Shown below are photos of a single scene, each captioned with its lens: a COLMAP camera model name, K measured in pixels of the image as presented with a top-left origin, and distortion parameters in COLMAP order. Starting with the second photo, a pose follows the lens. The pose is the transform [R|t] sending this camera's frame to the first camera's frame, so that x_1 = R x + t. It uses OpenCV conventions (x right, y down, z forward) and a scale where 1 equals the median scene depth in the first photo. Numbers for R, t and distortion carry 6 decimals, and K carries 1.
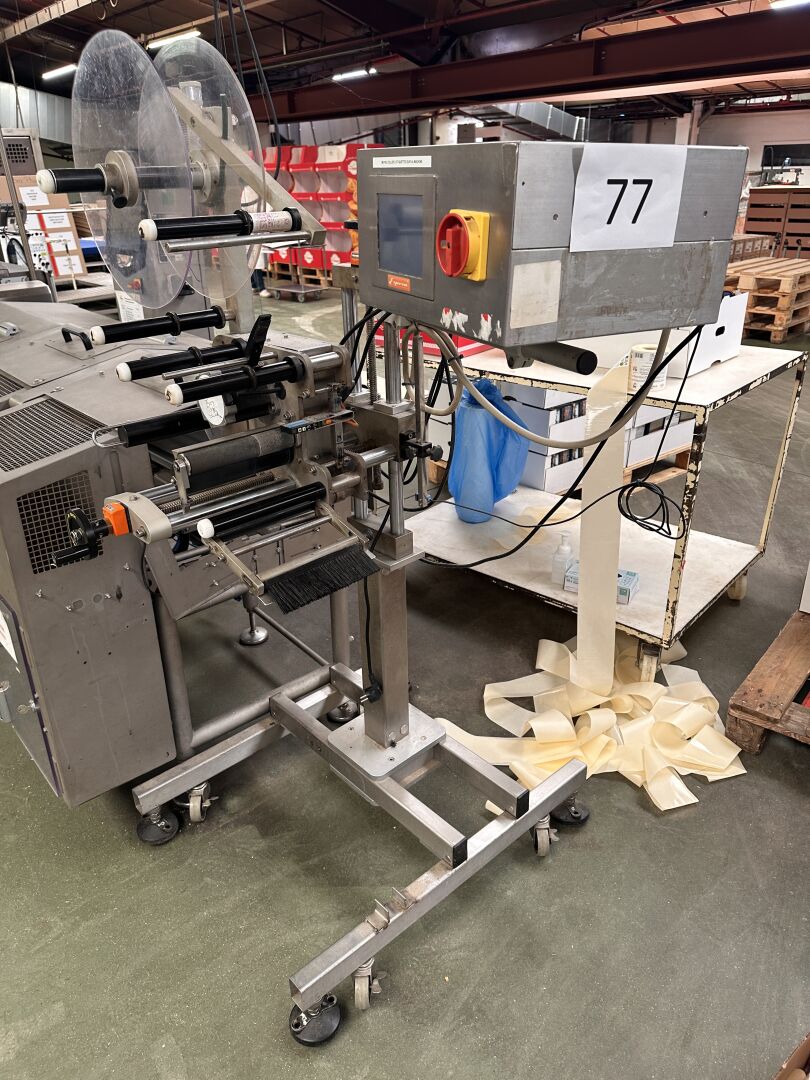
lens RADIAL K [[762.4, 0, 405.0], [0, 762.4, 540.0], [0, 0, 1]] dist [0.001011, -0.000405]
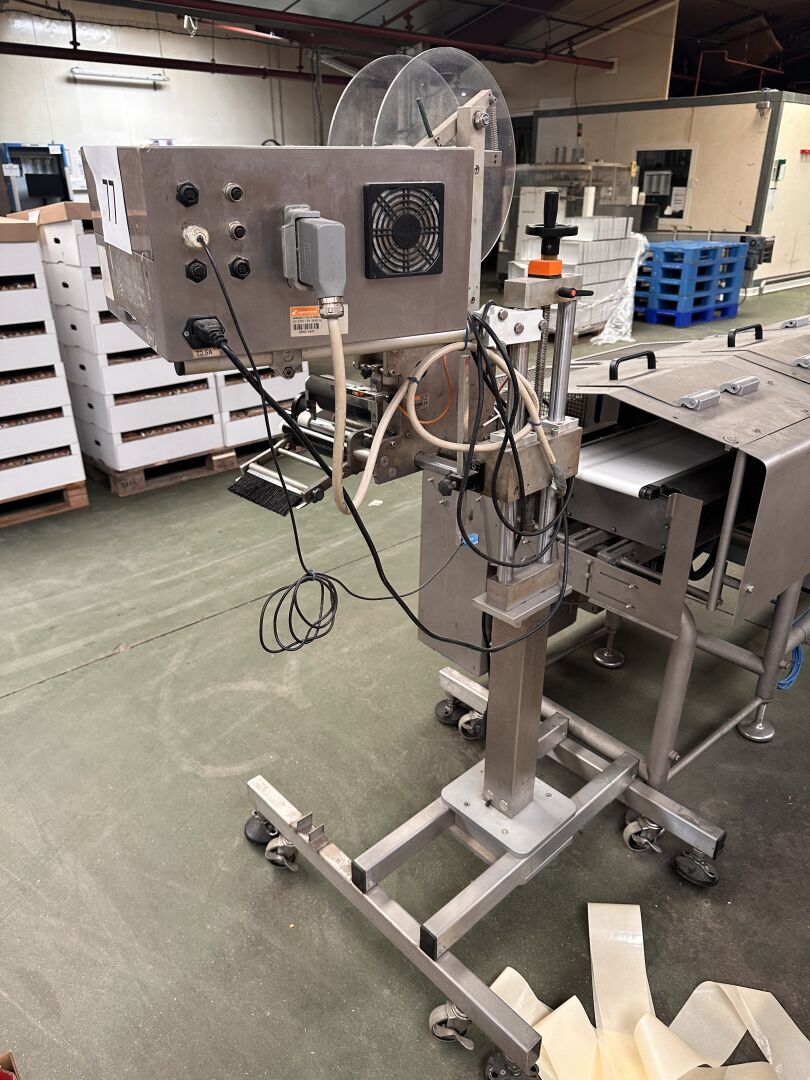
lens RADIAL K [[762.4, 0, 405.0], [0, 762.4, 540.0], [0, 0, 1]] dist [0.001011, -0.000405]
pose [[0.030128, 0.467443, -0.883510, 0.731851], [-0.436153, 0.801470, 0.409165, -0.357819], [0.899368, 0.373018, 0.228024, 0.674676]]
